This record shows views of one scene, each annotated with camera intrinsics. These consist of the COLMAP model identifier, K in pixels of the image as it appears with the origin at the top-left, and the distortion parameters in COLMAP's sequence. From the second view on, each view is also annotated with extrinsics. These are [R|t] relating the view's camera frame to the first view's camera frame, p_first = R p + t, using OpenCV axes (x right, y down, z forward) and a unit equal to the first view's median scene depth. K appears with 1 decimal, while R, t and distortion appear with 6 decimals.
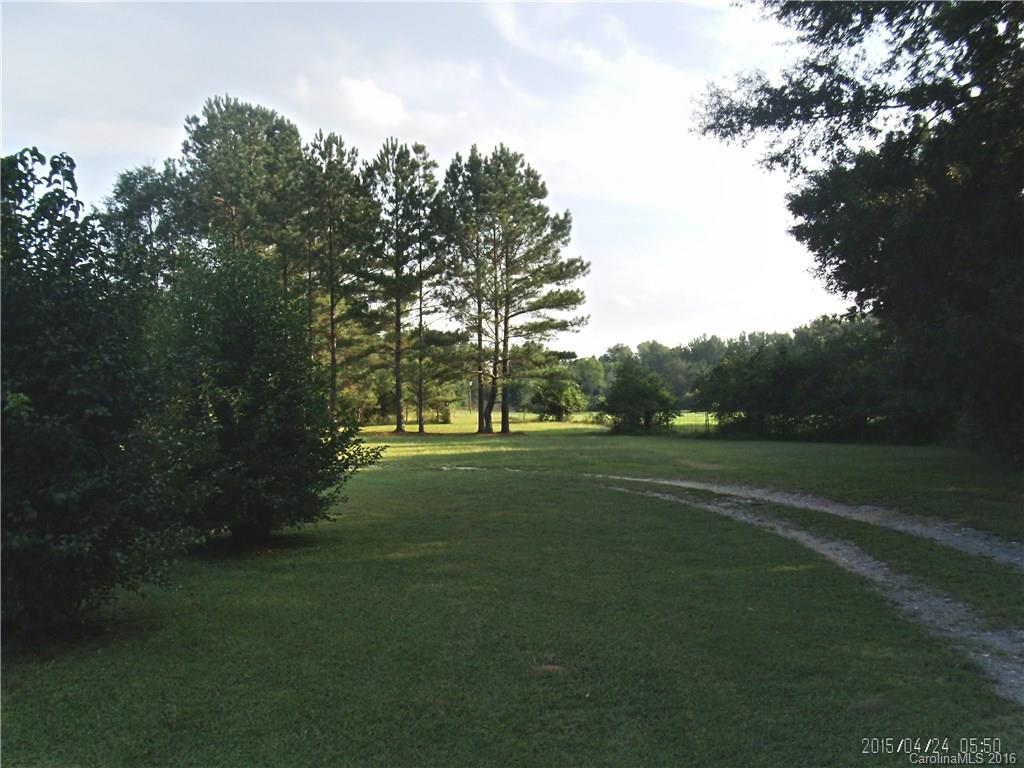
lens RADIAL K [[1004.3, 0, 507.1], [0, 1004.3, 390.2], [0, 0, 1]] dist [-0.092343, 0.000000]
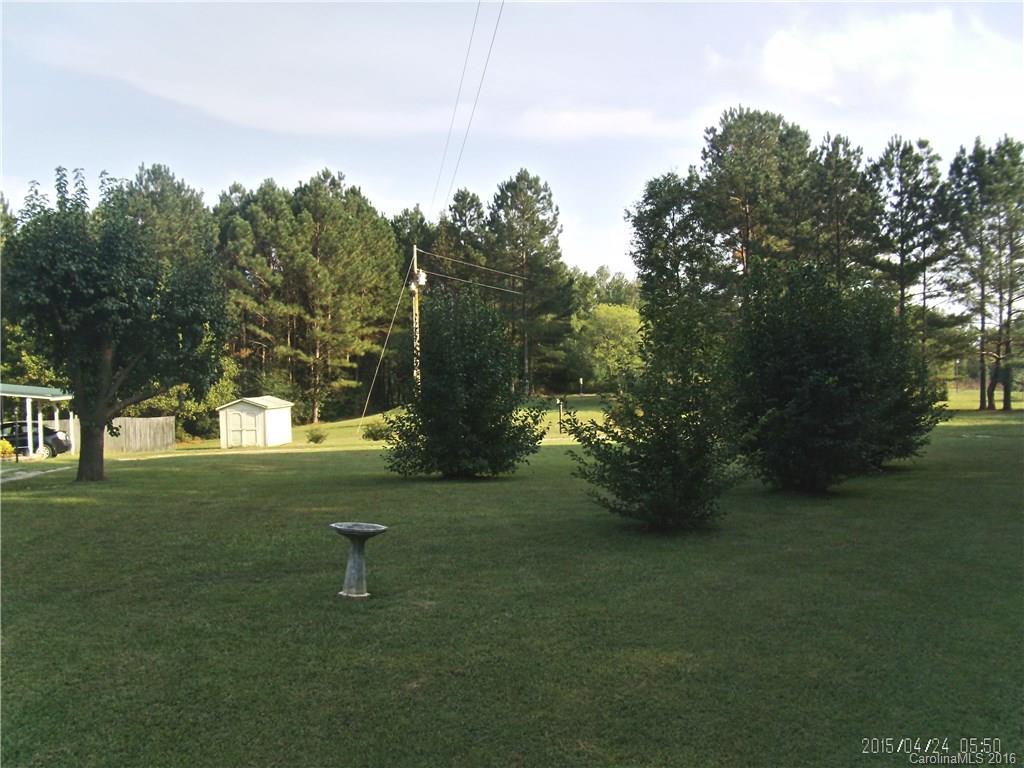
lens RADIAL K [[1004.3, 0, 493.5], [0, 1004.3, 388.2], [0, 0, 1]] dist [-0.092343, 0.000000]
pose [[0.893727, 0.018893, -0.448214, -0.023323], [-0.009156, 0.999673, 0.023881, -0.000406], [0.448518, -0.017239, 0.893607, -0.154879]]
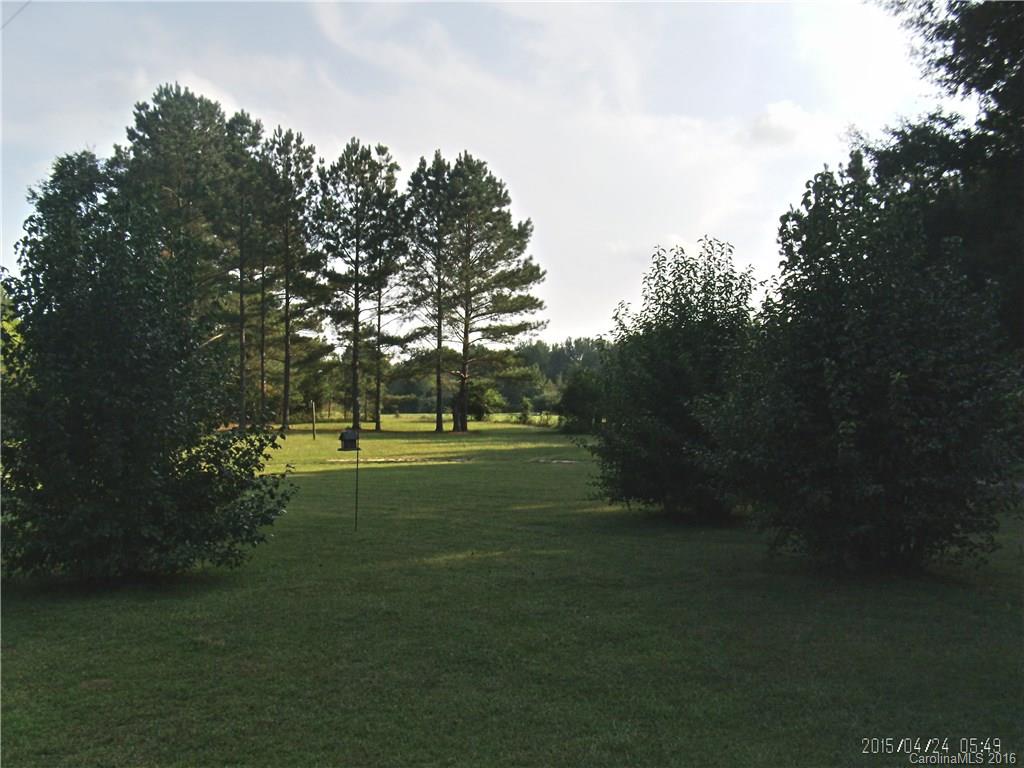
lens RADIAL K [[1004.3, 0, 502.8], [0, 1004.3, 377.1], [0, 0, 1]] dist [-0.092343, 0.000000]
pose [[0.982237, 0.019894, 0.186587, -0.152850], [-0.017127, 0.999718, -0.016433, 0.002804], [-0.186861, 0.012945, 0.982301, -0.016963]]
